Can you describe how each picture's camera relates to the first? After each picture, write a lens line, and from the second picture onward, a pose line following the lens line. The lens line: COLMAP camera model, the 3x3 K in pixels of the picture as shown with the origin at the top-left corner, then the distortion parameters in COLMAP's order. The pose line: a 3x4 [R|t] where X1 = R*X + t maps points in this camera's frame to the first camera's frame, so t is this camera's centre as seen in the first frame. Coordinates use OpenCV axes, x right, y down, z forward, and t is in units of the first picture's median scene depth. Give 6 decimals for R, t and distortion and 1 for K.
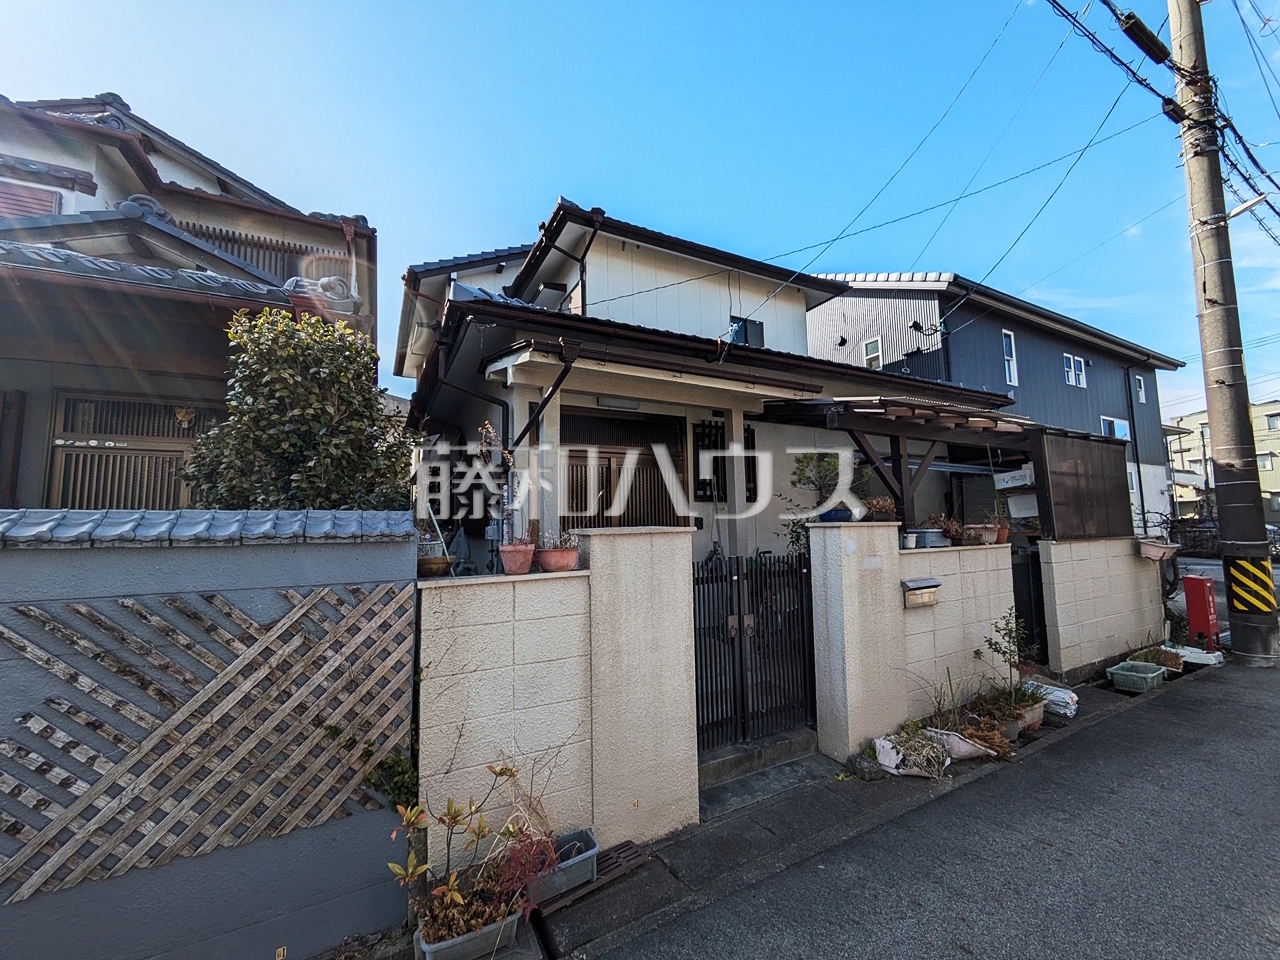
lens RADIAL K [[504.4, 0, 640.0], [0, 504.4, 480.0], [0, 0, 1]] dist [-0.000096, 0.000577]
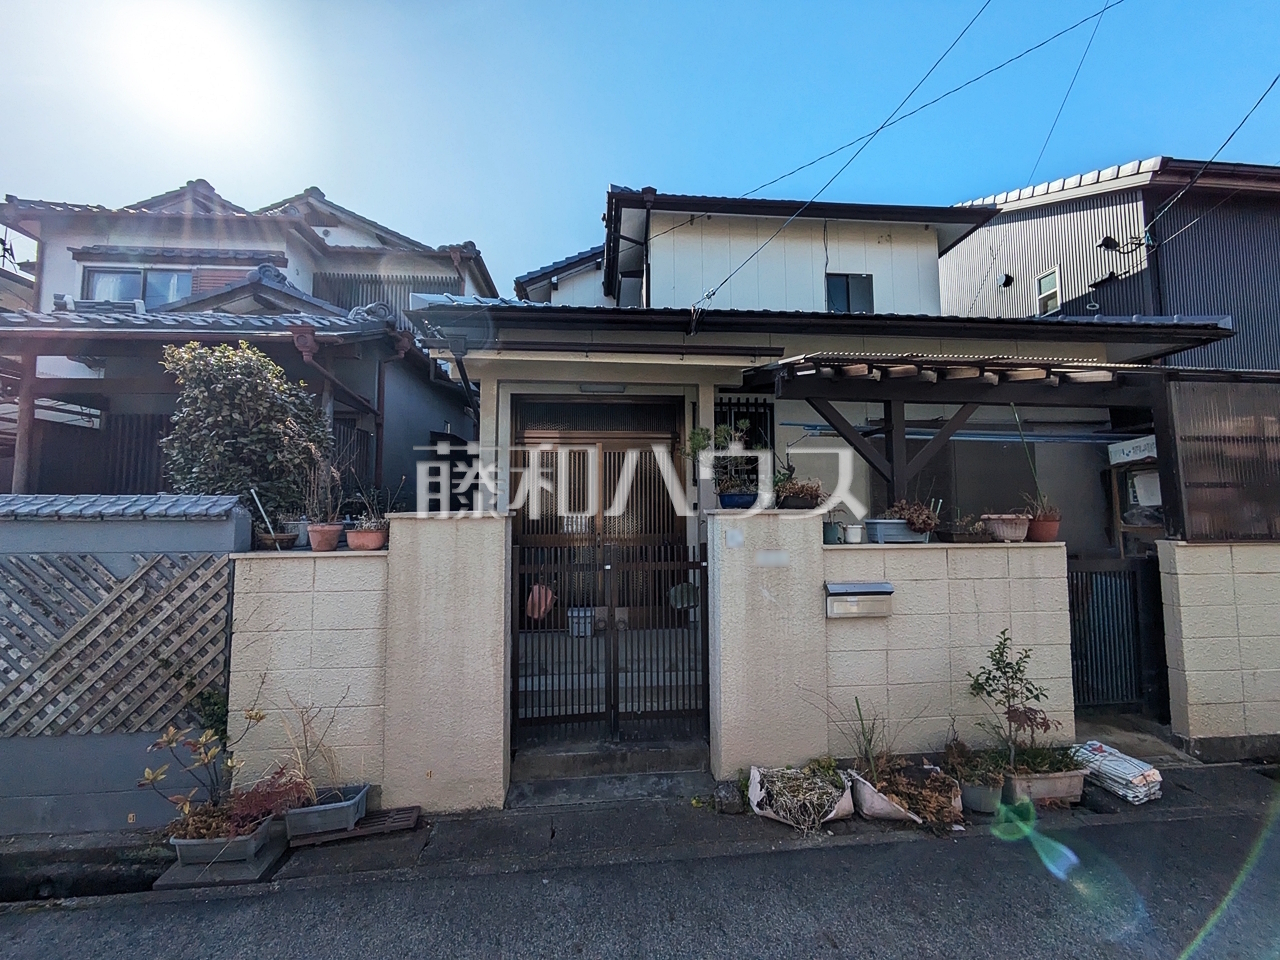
lens RADIAL K [[504.4, 0, 640.0], [0, 504.4, 480.0], [0, 0, 1]] dist [-0.000096, 0.000577]
pose [[0.921231, -0.012623, -0.388812, 0.605470], [0.023549, 0.999450, 0.023347, 0.011665], [0.388304, -0.030664, 0.921021, 0.164399]]
